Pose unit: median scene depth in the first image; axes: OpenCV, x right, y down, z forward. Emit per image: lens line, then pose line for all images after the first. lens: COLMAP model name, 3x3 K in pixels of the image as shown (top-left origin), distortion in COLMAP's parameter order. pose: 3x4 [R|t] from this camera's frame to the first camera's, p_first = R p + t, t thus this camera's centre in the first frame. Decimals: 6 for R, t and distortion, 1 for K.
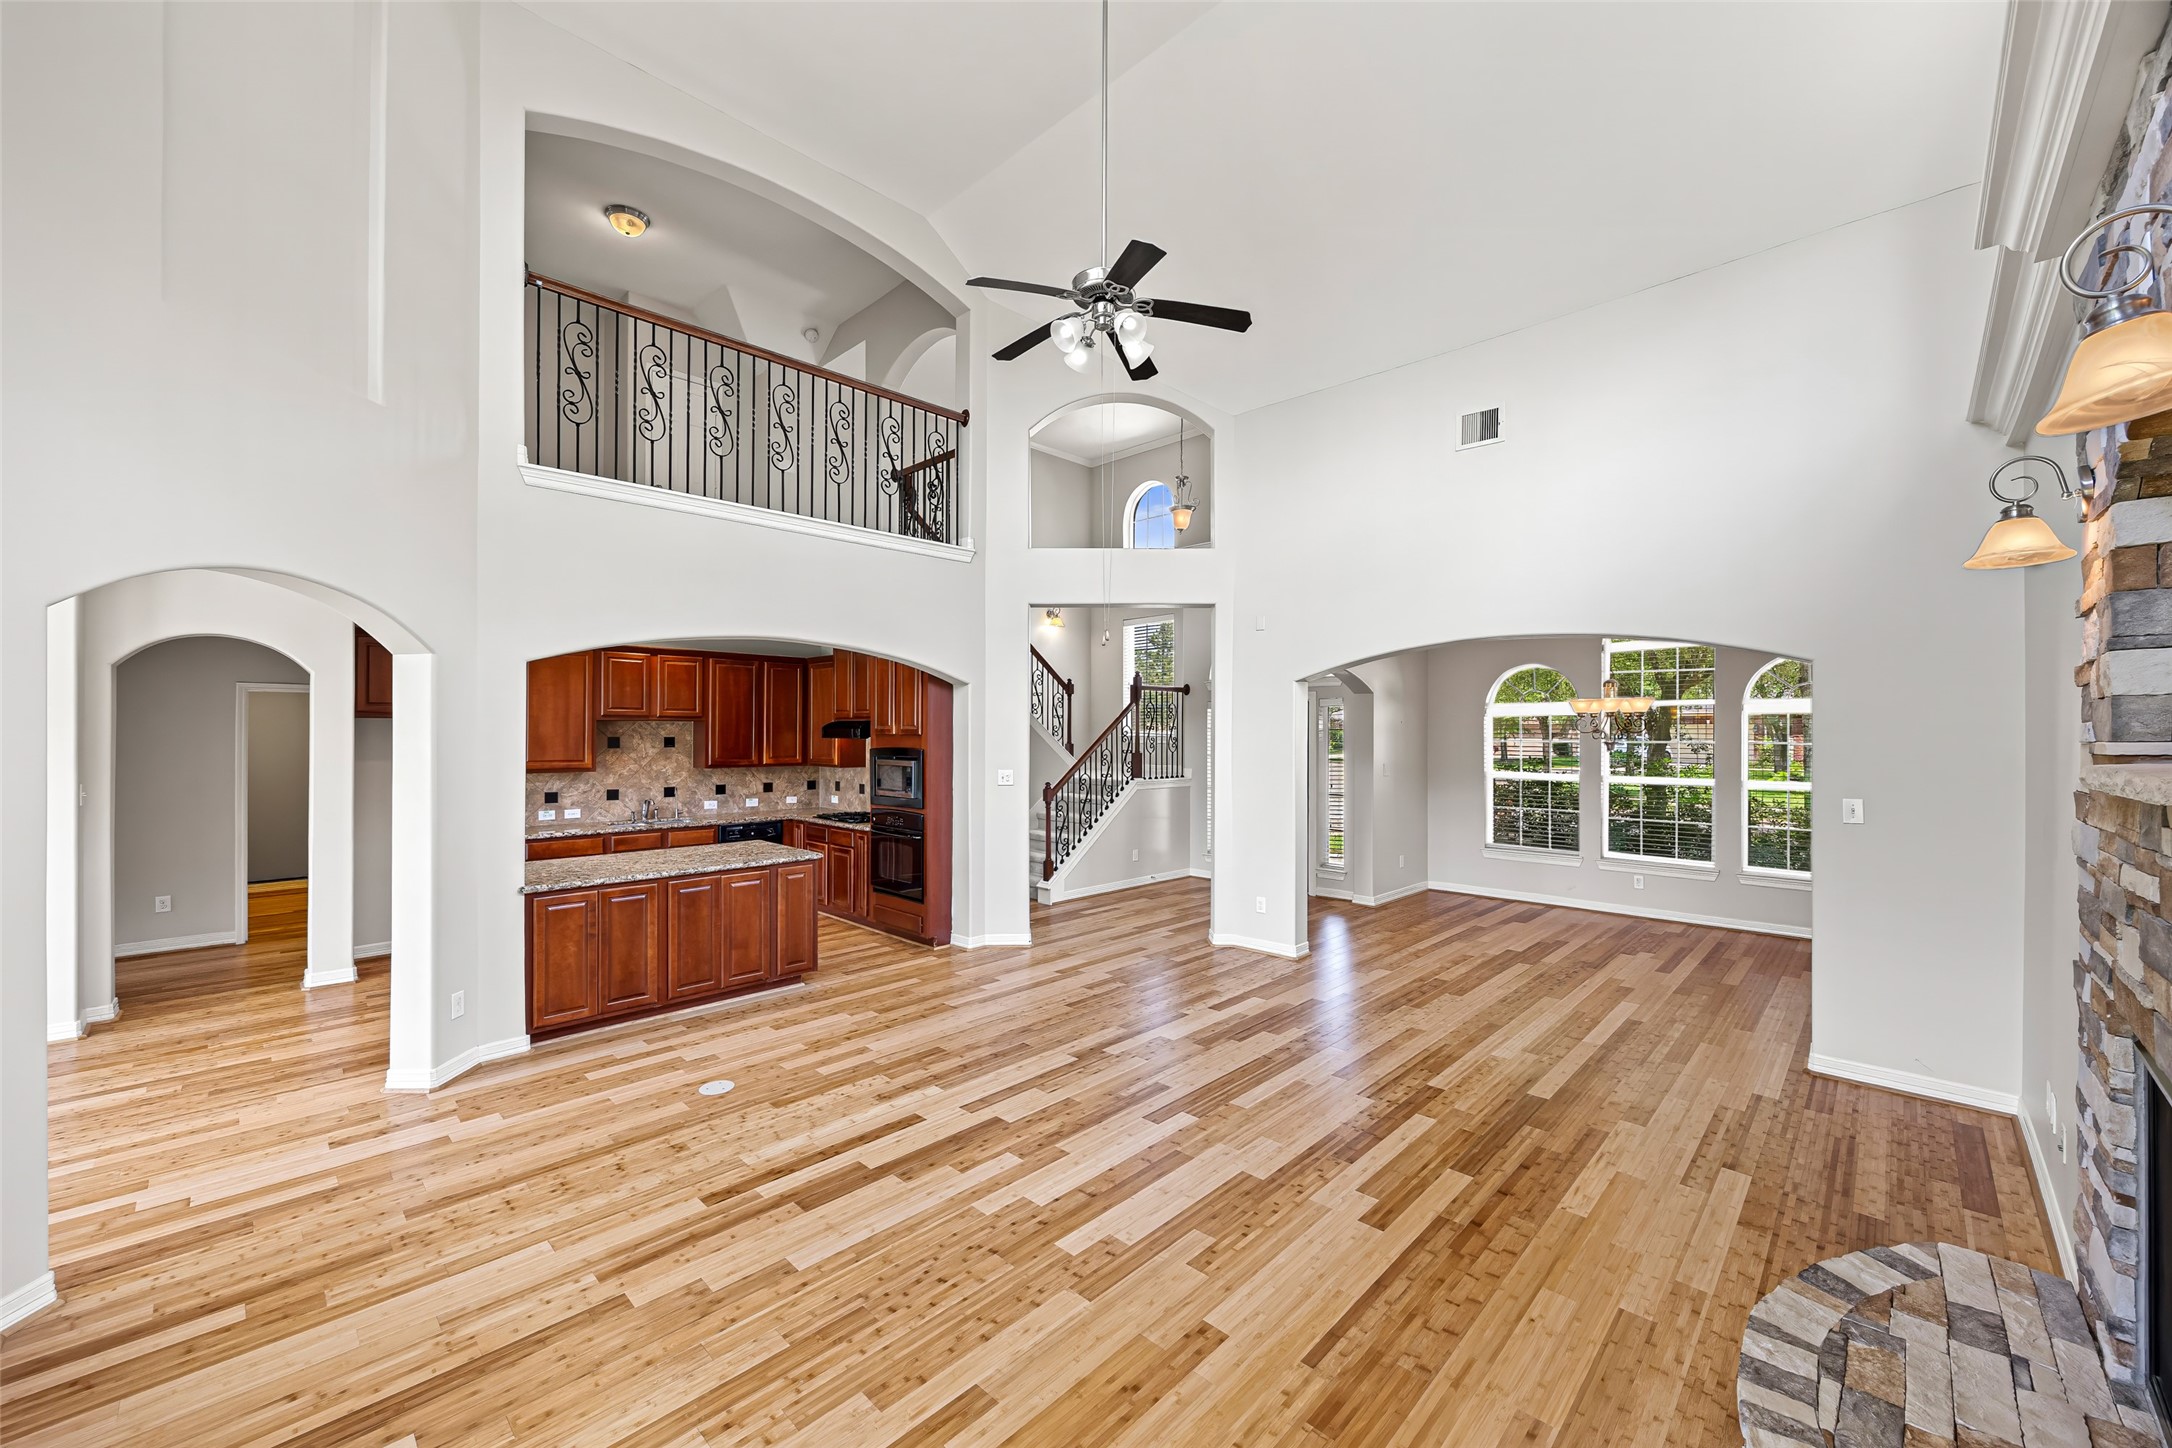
lens RADIAL K [[835.6, 0, 1072.9], [0, 835.6, 737.2], [0, 0, 1]] dist [-0.002828, 0.000791]
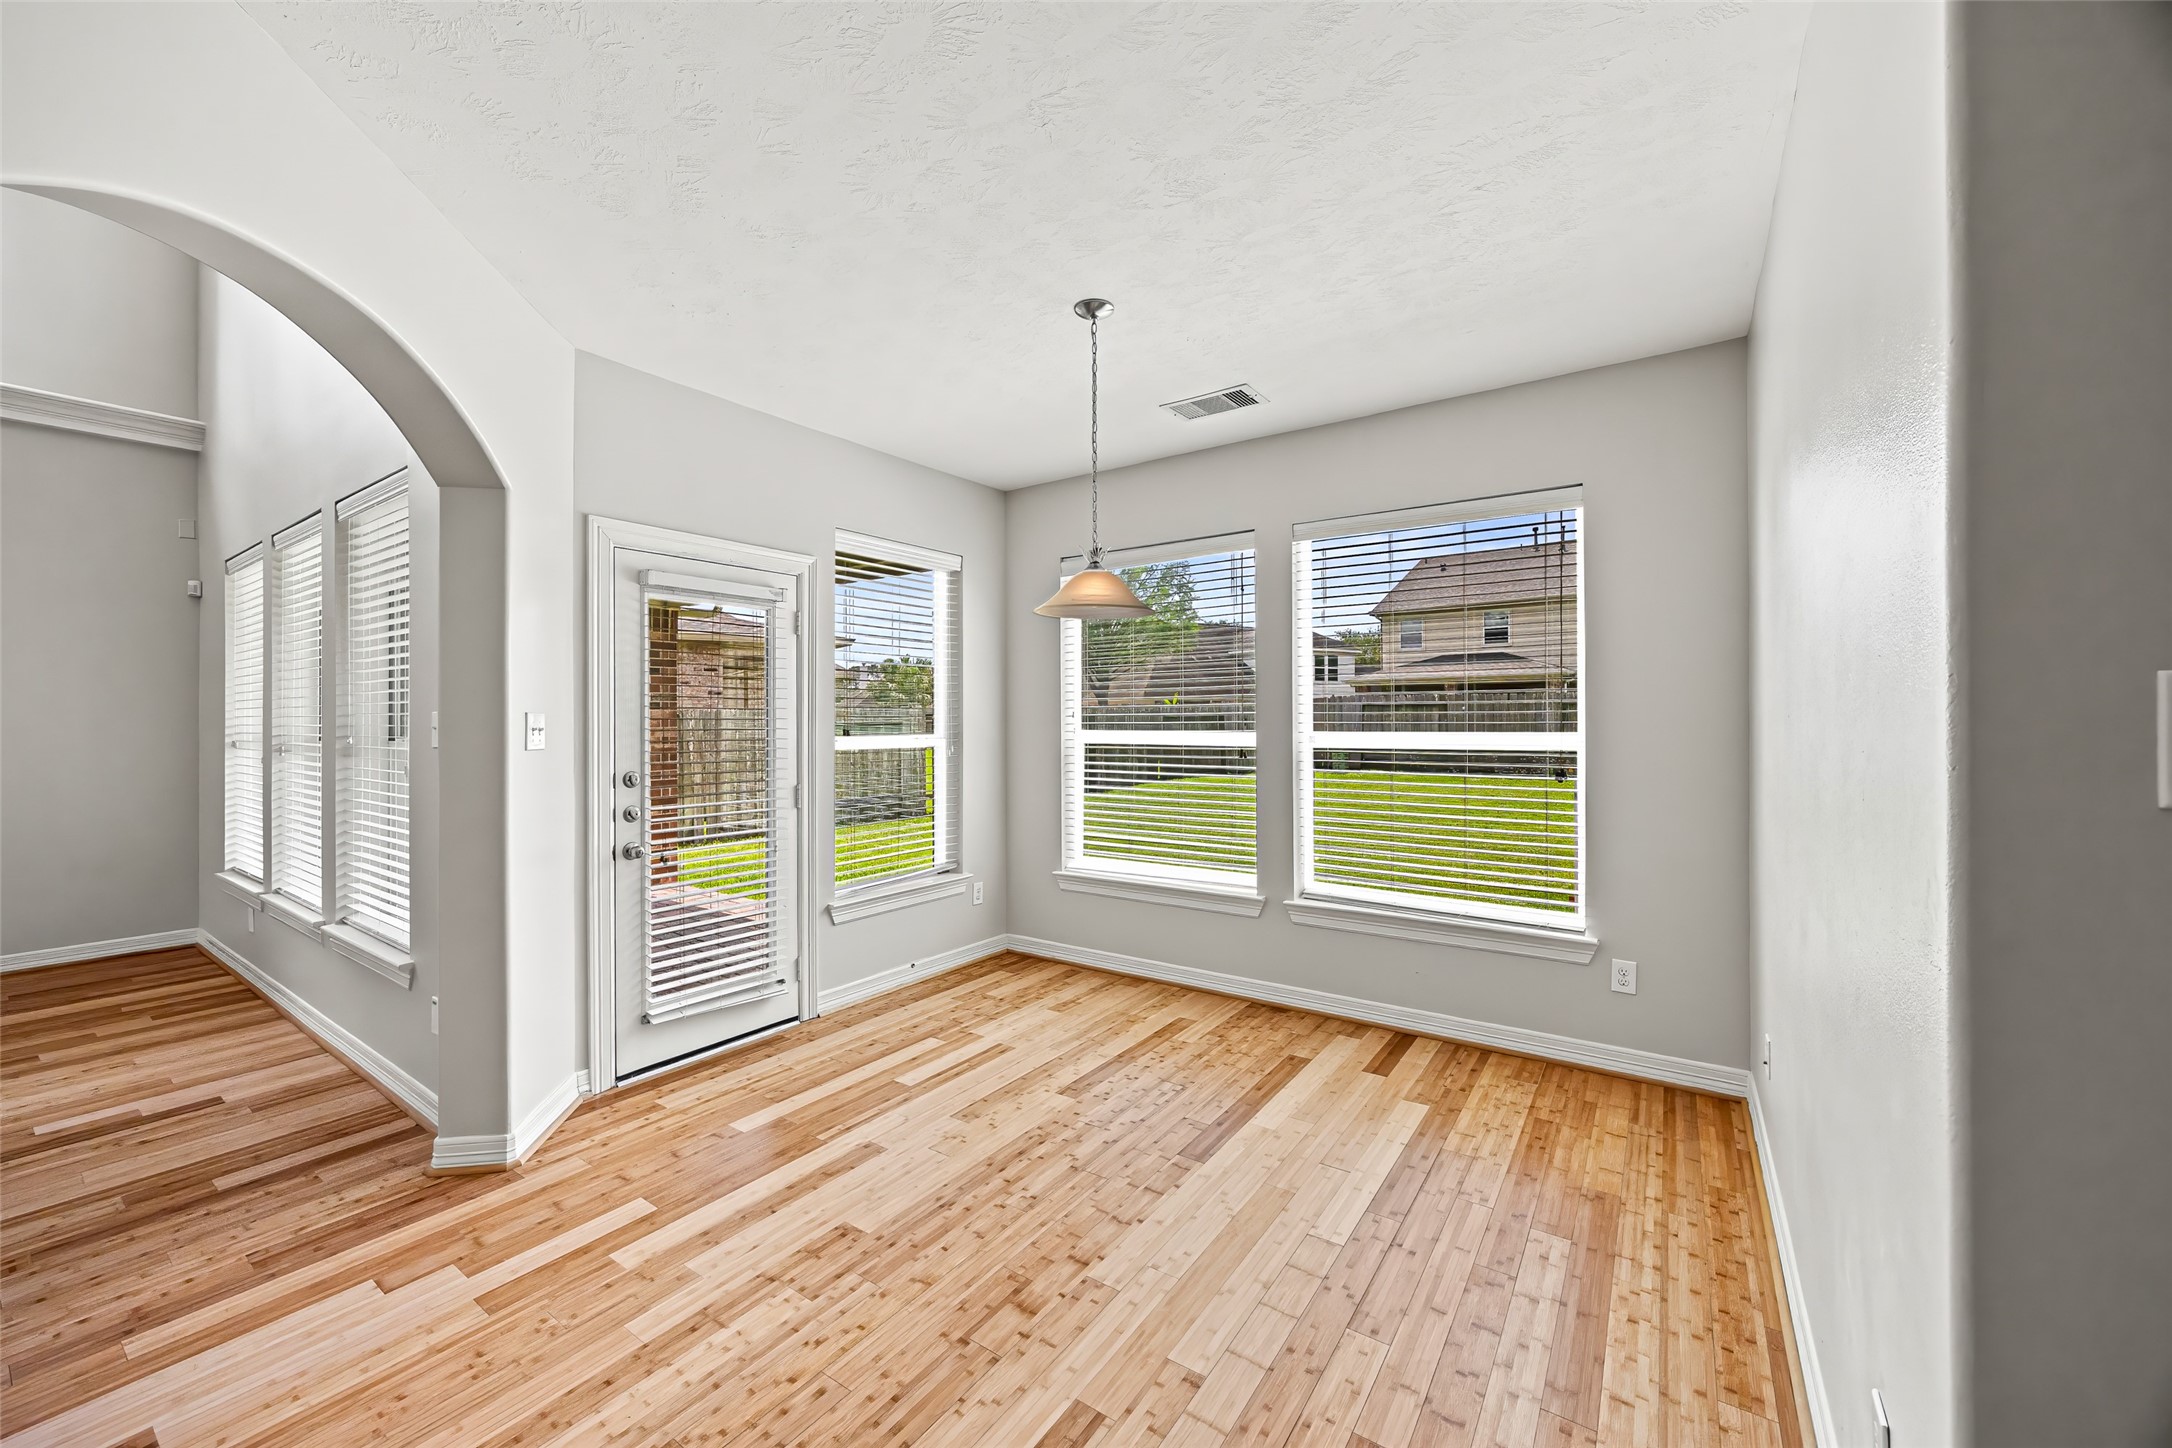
lens RADIAL K [[835.6, 0, 1065.3], [0, 835.6, 721.9], [0, 0, 1]] dist [-0.002828, 0.000791]
pose [[-0.987481, 0.001330, -0.157729, -0.969179], [-0.000131, 0.999957, 0.009249, 0.068570], [0.157735, 0.009154, -0.987439, 1.125598]]
